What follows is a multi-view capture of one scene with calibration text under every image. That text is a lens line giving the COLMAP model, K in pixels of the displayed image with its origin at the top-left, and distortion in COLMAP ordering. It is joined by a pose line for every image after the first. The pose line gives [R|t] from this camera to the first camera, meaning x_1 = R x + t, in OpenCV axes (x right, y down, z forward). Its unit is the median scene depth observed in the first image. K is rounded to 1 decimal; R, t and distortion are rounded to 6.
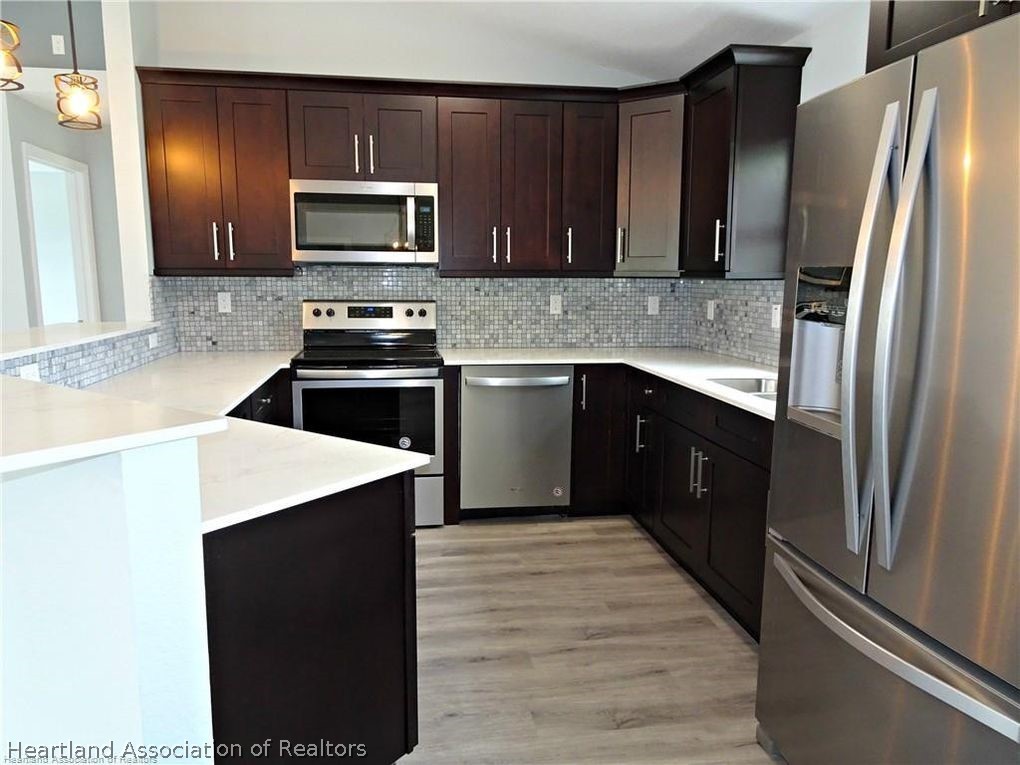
lens RADIAL K [[737.0, 0, 510.0], [0, 737.0, 382.5], [0, 0, 1]] dist [0.048722, -0.061165]
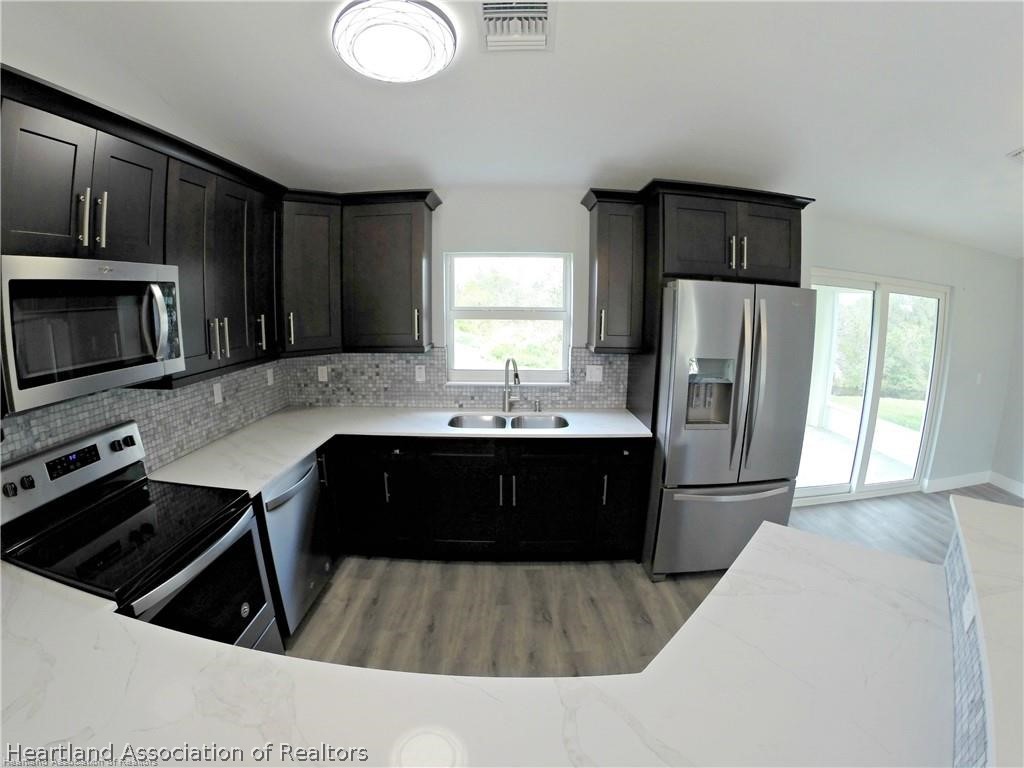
lens RADIAL K [[452.3, 0, 510.9], [0, 452.3, 377.9], [0, 0, 1]] dist [-0.239241, 0.056382]
pose [[0.167904, -0.165992, 0.971728, -0.433584], [0.143593, 0.979327, 0.142478, -0.168413], [-0.975289, 0.115610, 0.188268, 0.624086]]
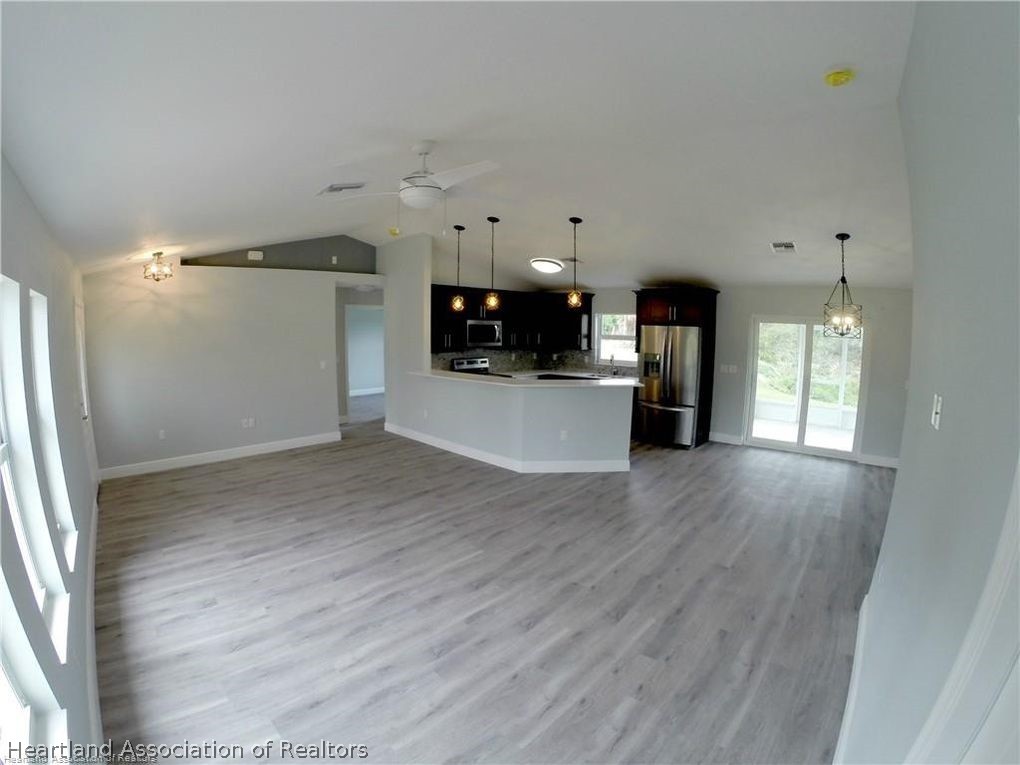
lens RADIAL K [[450.6, 0, 508.9], [0, 450.6, 376.4], [0, 0, 1]] dist [-0.239241, 0.056382]
pose [[0.792549, -0.065325, 0.606299, -1.263227], [0.087233, 0.996165, -0.006699, -0.017956], [-0.603536, 0.058198, 0.795209, -0.536469]]
